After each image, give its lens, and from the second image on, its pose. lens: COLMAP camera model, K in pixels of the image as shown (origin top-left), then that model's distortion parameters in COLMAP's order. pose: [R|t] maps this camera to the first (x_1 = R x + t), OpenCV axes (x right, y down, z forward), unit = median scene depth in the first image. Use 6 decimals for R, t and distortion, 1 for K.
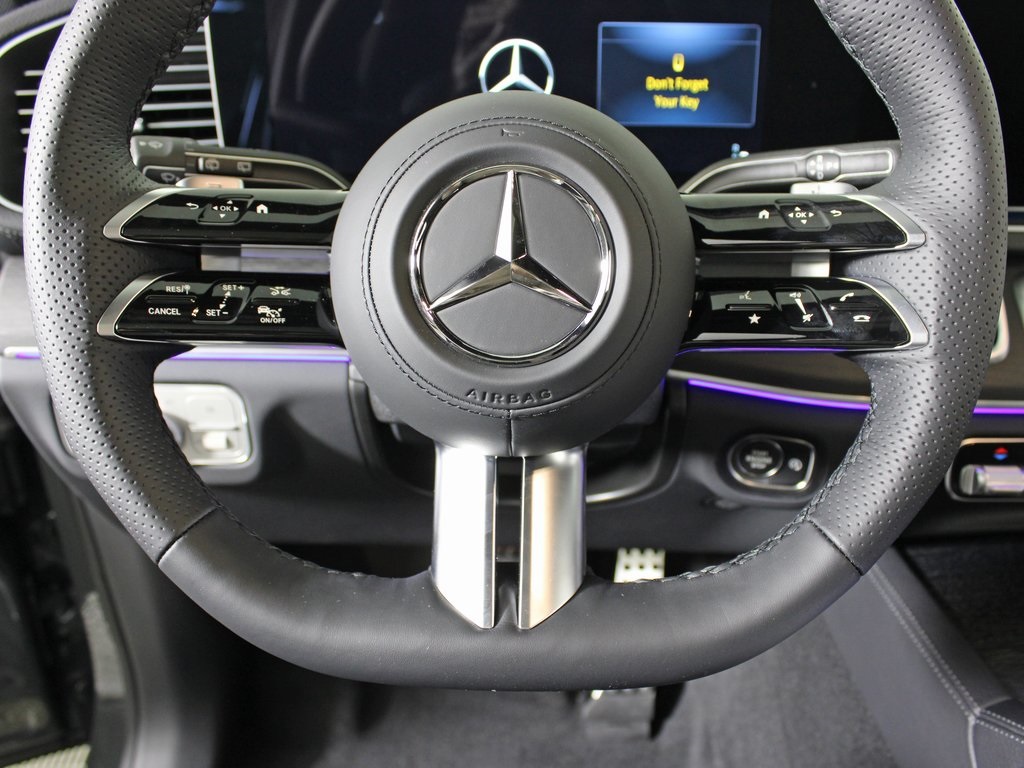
lens RADIAL K [[941.0, 0, 512.0], [0, 941.0, 384.0], [0, 0, 1]] dist [-0.077765, 0.013540]
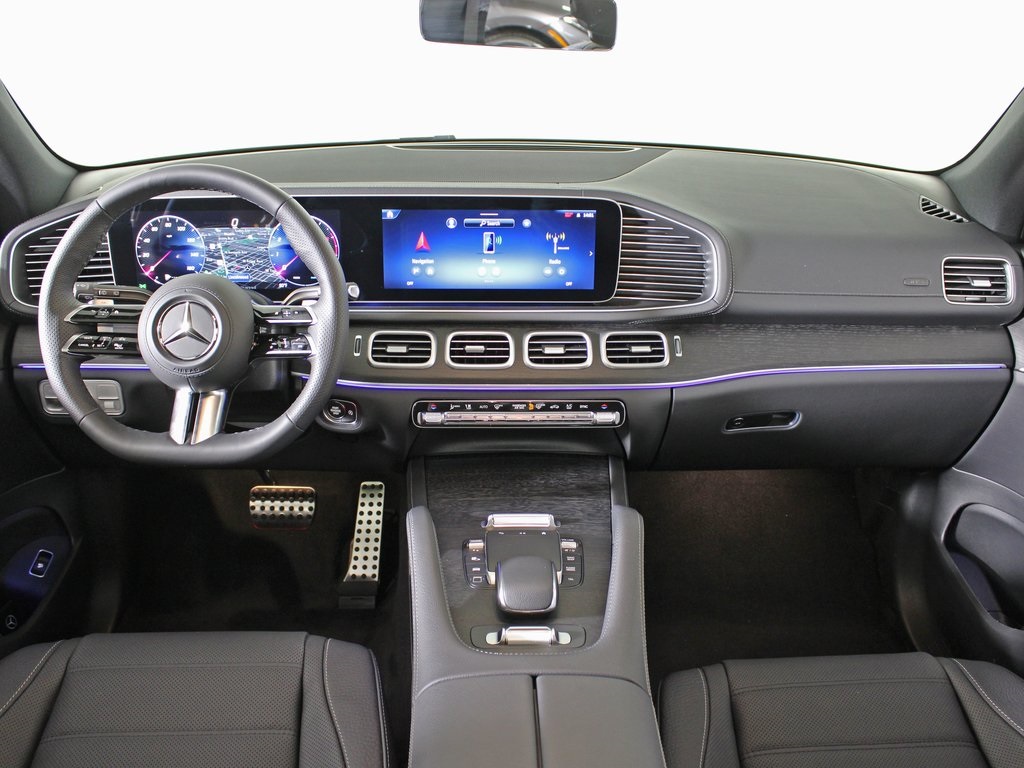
lens RADIAL K [[941.0, 0, 512.0], [0, 941.0, 384.0], [0, 0, 1]] dist [-0.077765, 0.013540]
pose [[0.999724, -0.003998, 0.023154, 0.956048], [0.005314, 0.998358, -0.057029, 0.228492], [-0.022888, 0.057136, 0.998104, -2.048591]]
